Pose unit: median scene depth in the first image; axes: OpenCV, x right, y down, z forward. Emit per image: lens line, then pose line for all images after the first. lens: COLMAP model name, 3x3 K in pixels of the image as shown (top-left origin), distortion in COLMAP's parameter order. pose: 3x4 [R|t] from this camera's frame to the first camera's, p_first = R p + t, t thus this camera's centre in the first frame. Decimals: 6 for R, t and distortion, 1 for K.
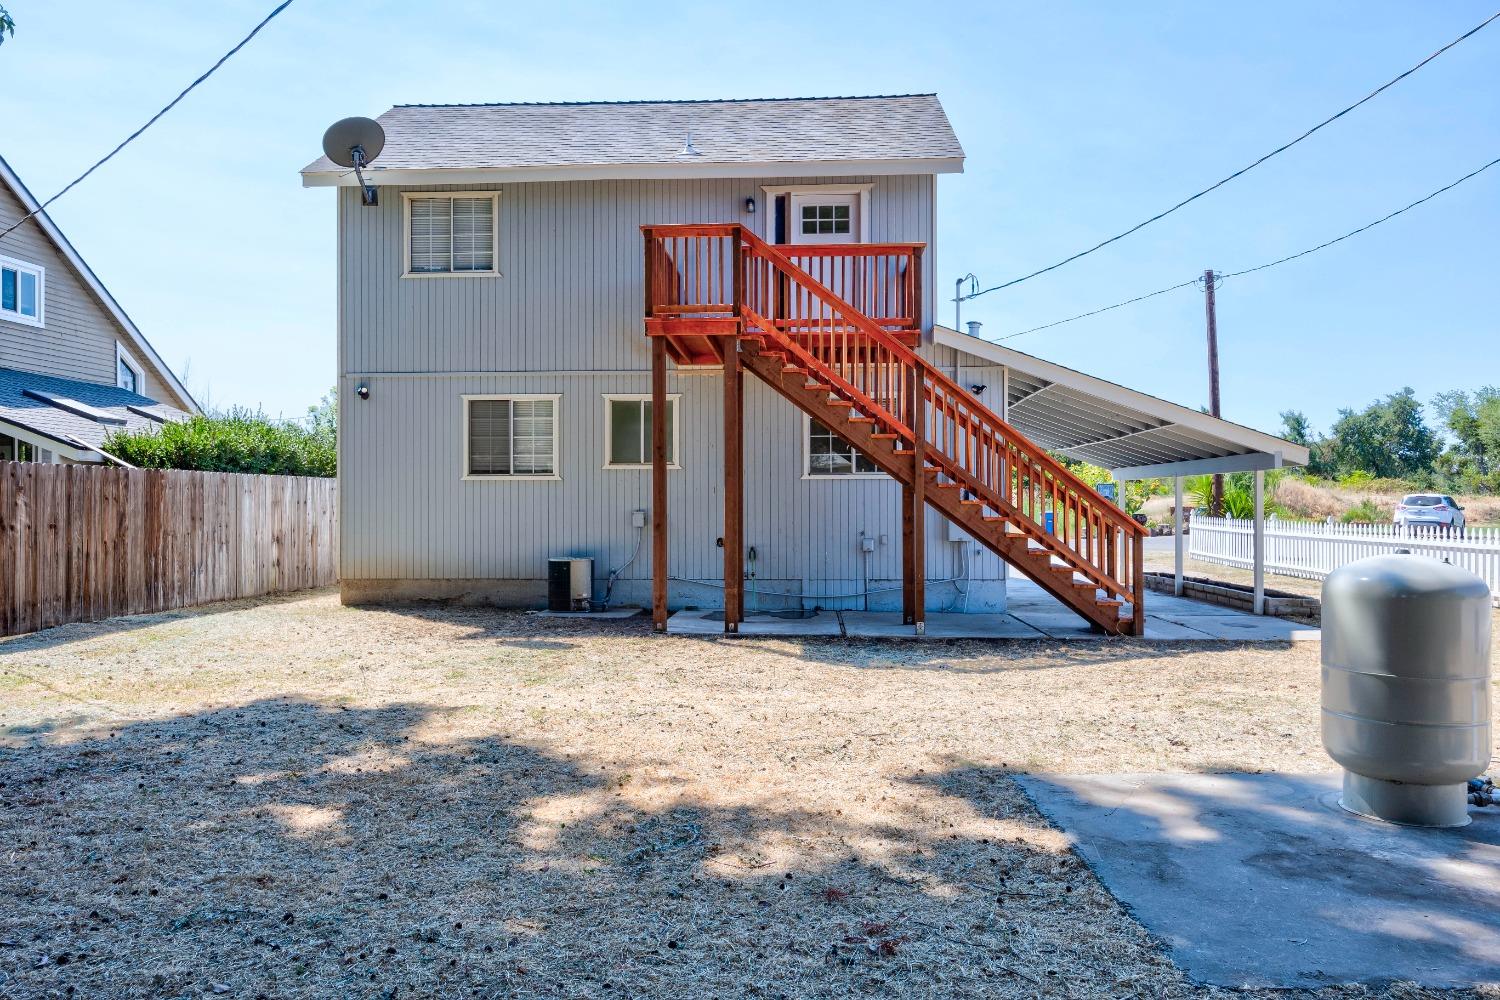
lens RADIAL K [[1022.1, 0, 750.0], [0, 1022.1, 500.0], [0, 0, 1]] dist [-0.004126, -0.003416]
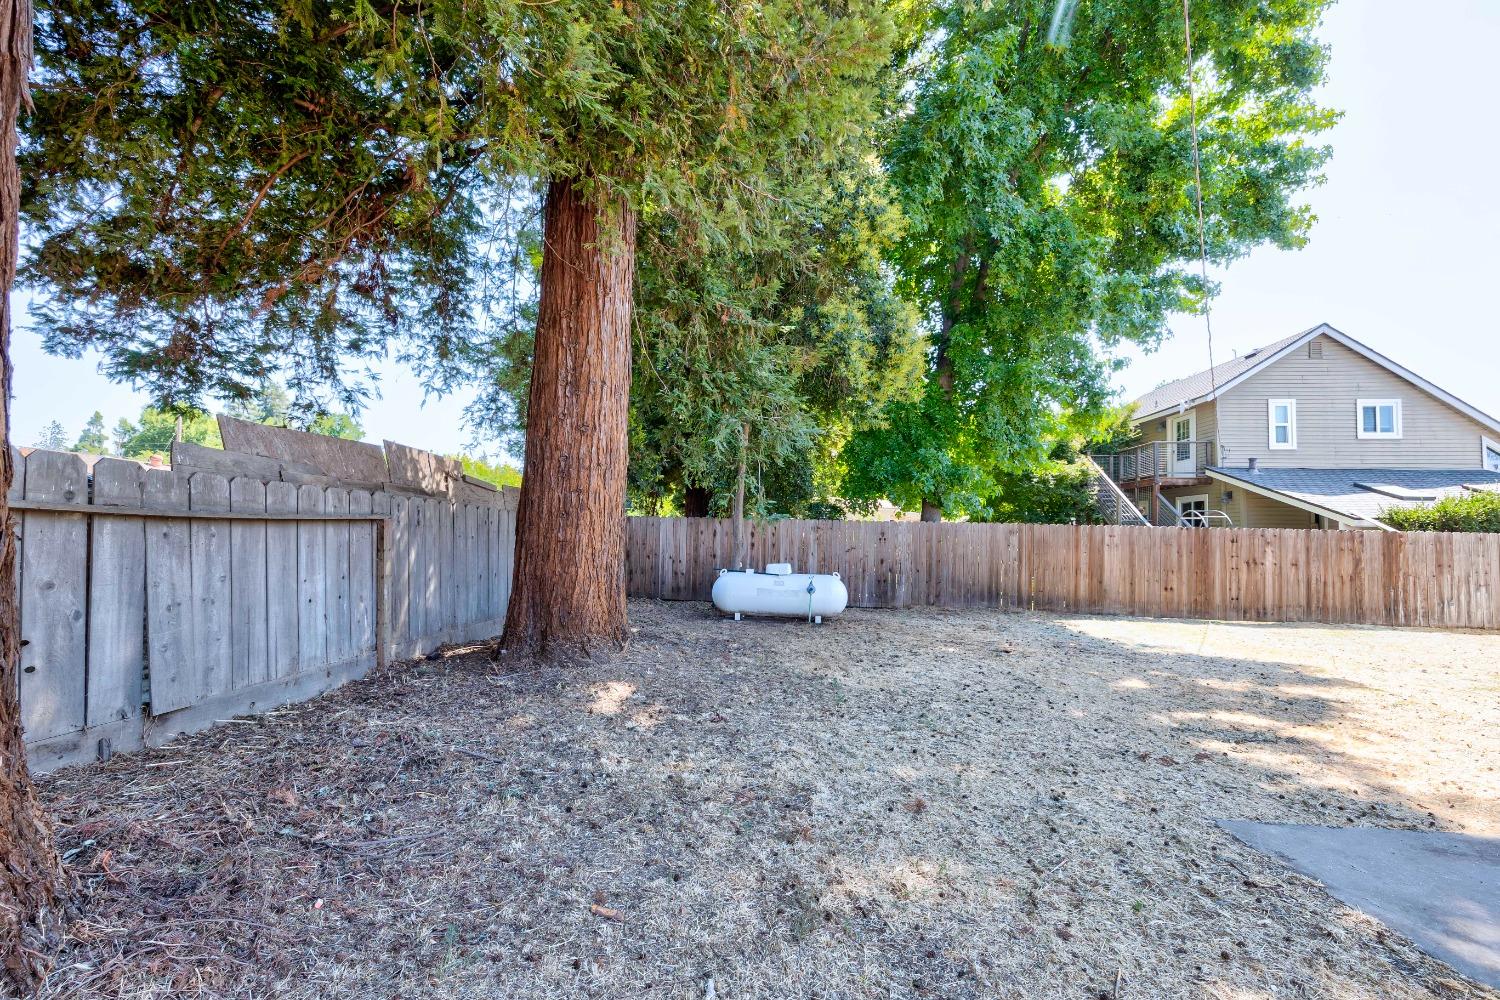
lens RADIAL K [[605.8, 0, 749.5], [0, 605.8, 537.9], [0, 0, 1]] dist [-0.000019, -0.000025]
pose [[0.009611, -0.001015, -0.999953, 0.299556], [-0.020153, 0.999796, -0.001209, -0.000155], [0.999751, 0.020164, 0.009588, 0.035728]]
